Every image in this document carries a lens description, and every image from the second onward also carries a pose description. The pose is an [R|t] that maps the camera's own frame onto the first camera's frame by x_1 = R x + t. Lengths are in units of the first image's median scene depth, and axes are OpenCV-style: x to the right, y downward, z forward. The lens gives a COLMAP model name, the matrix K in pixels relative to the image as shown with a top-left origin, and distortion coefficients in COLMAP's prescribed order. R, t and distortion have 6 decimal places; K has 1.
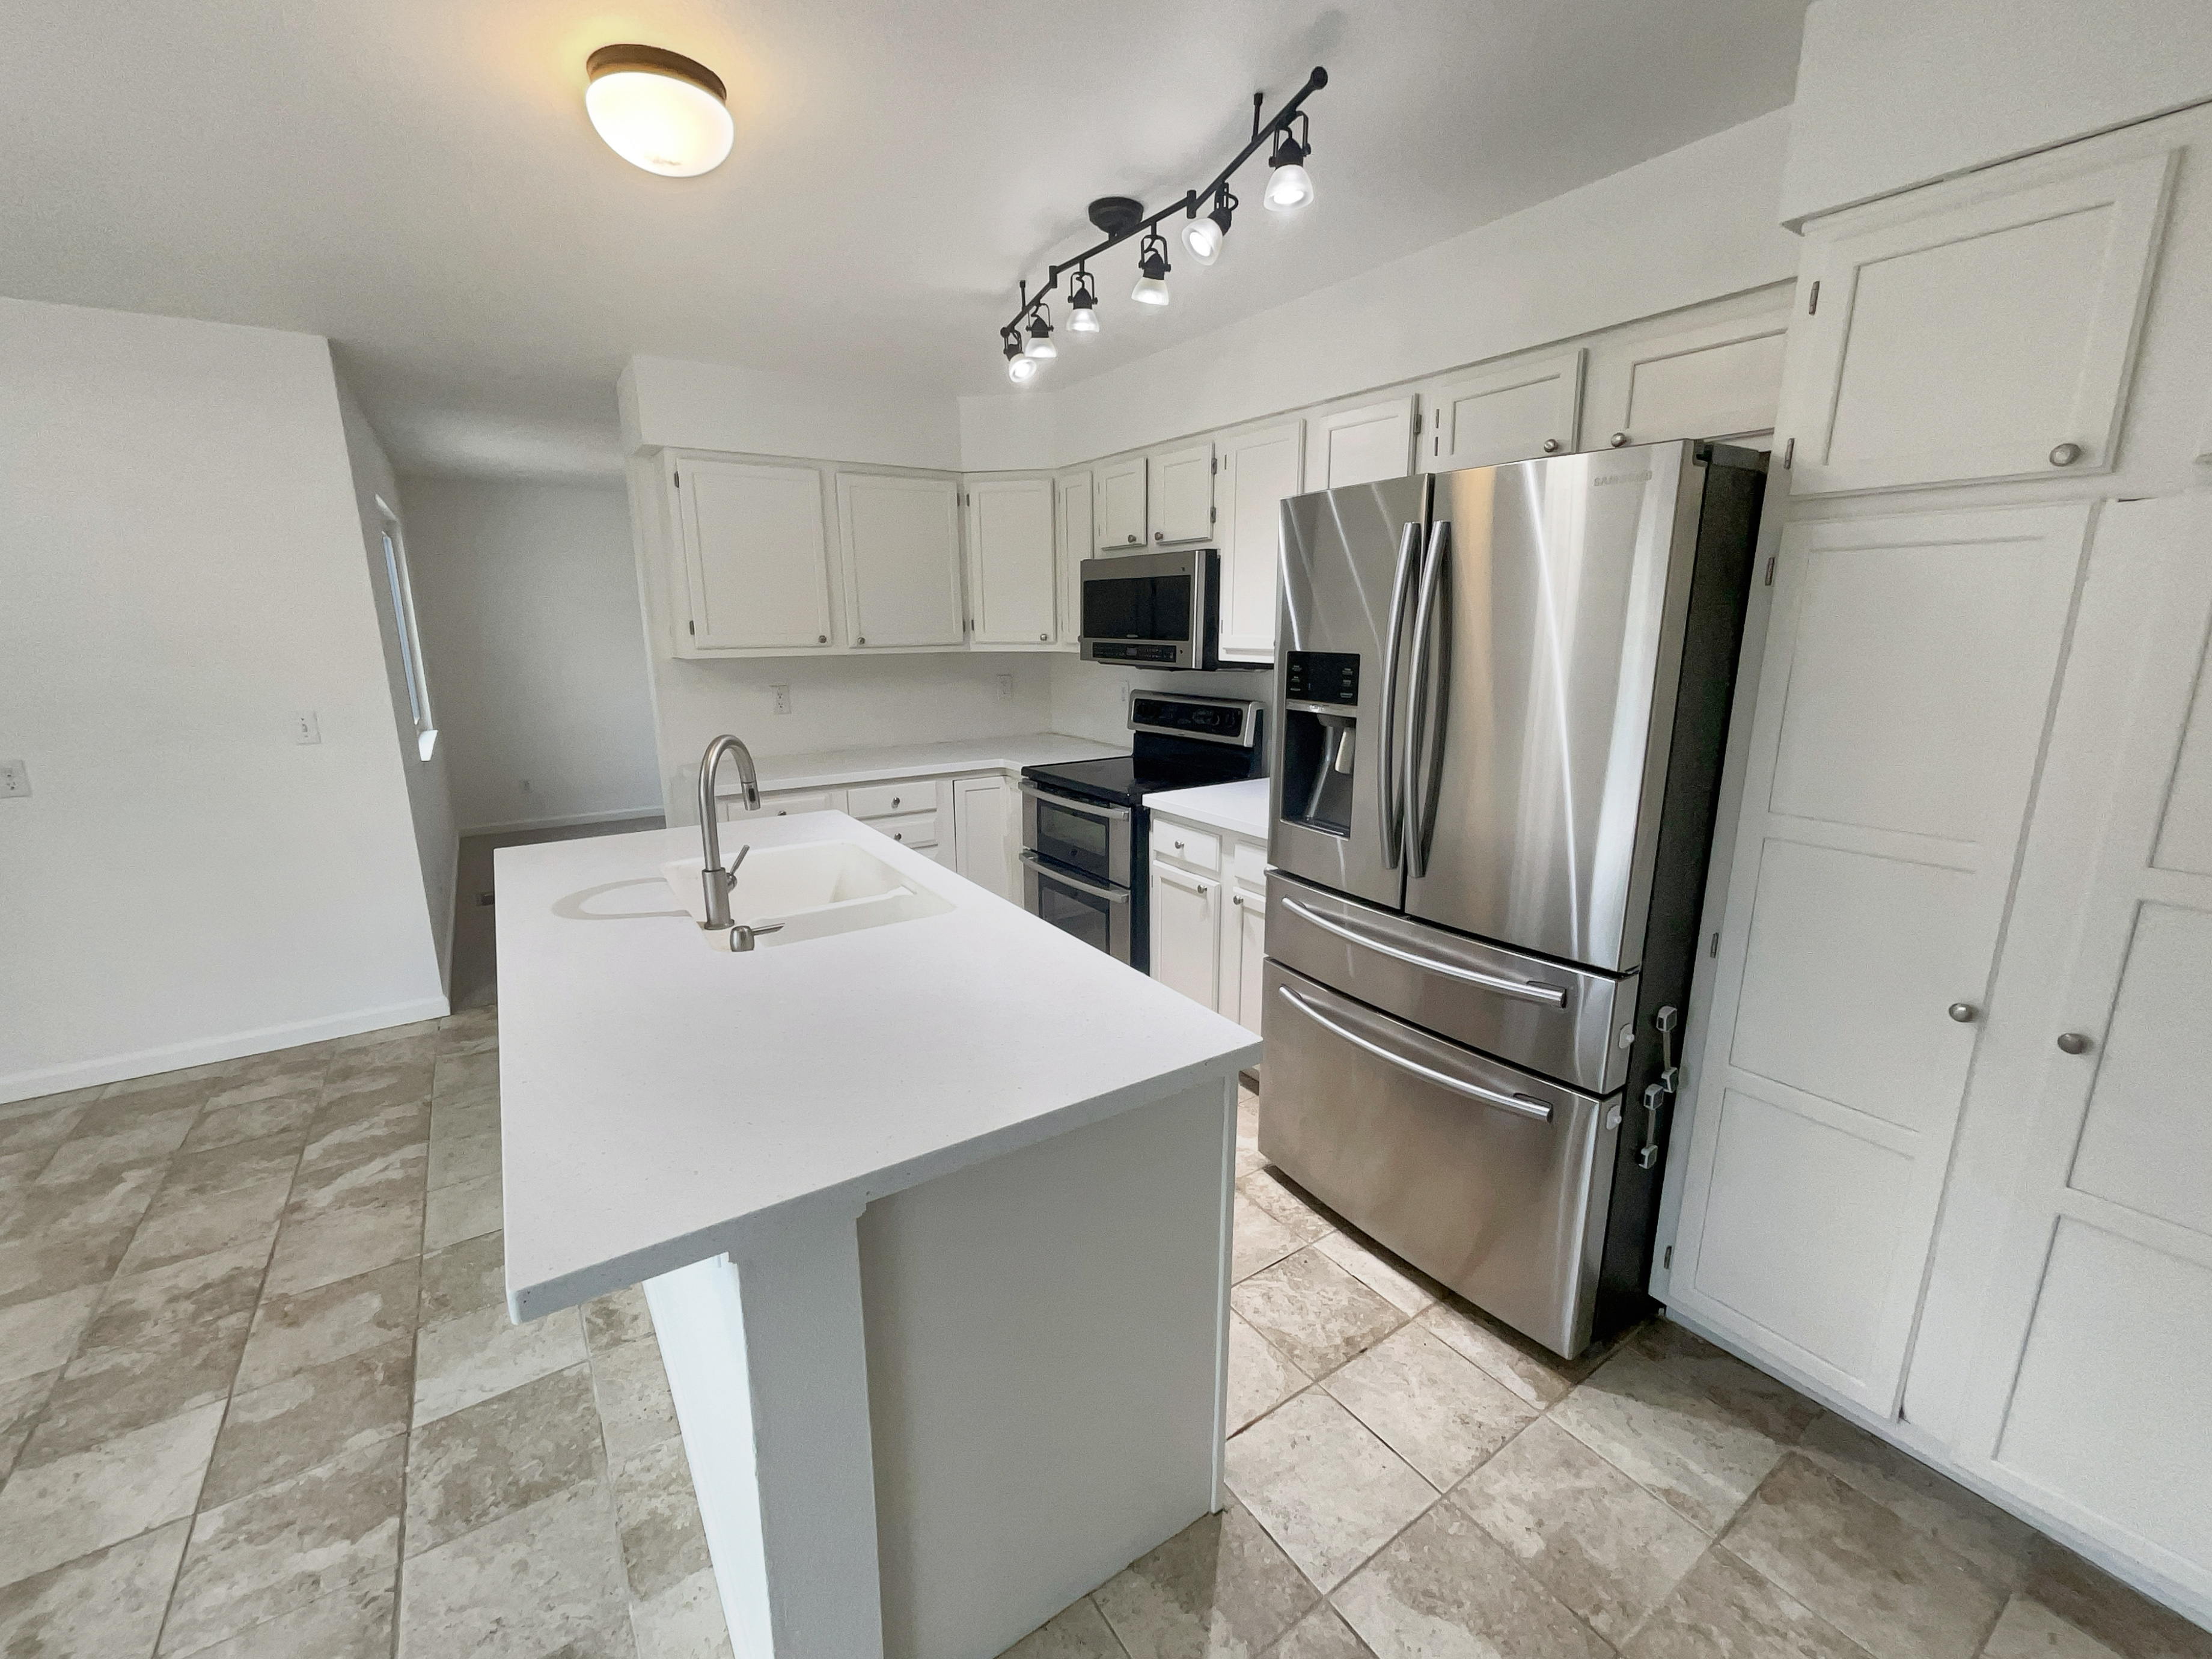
lens RADIAL K [[909.7, 0, 1108.4], [0, 909.7, 818.3], [0, 0, 1]] dist [-0.003200, -0.000303]
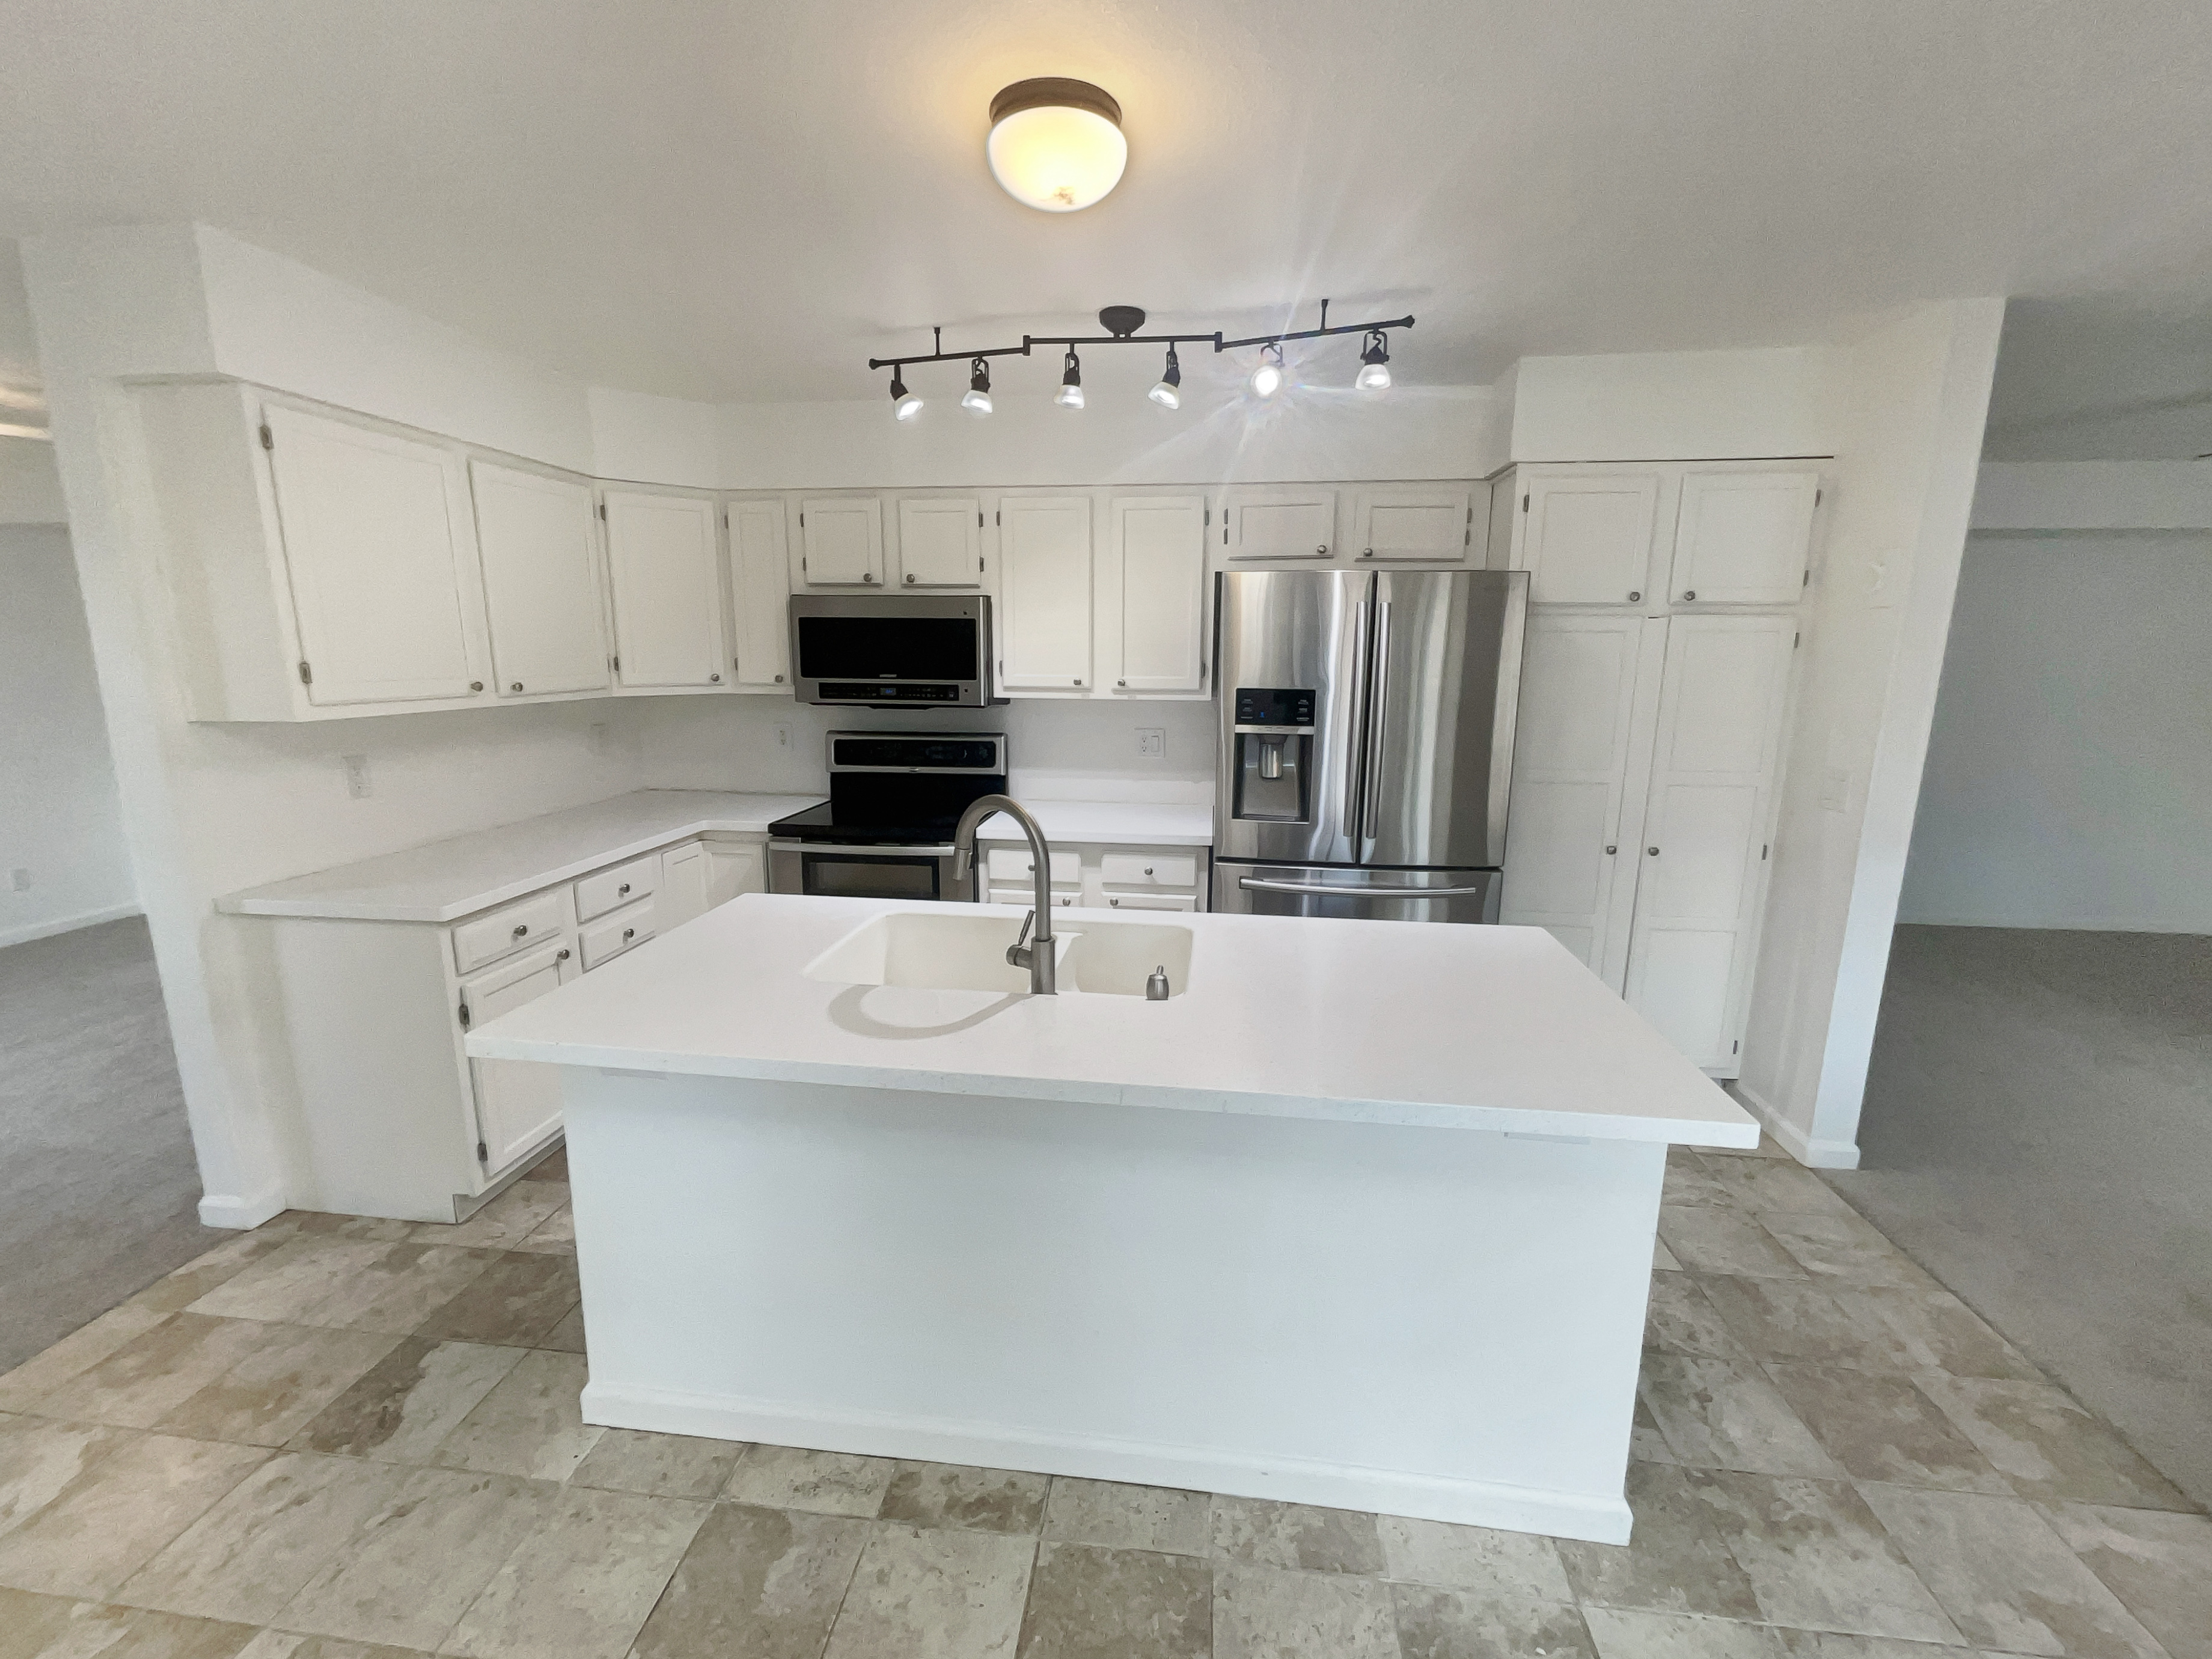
lens RADIAL K [[903.2, 0, 1116.2], [0, 903.2, 819.1], [0, 0, 1]] dist [0.000209, -0.000385]
pose [[0.658478, -0.129933, 0.741299, -0.607852], [0.151524, 0.987702, 0.038527, -0.050574], [-0.737189, 0.086955, 0.670068, 0.185606]]
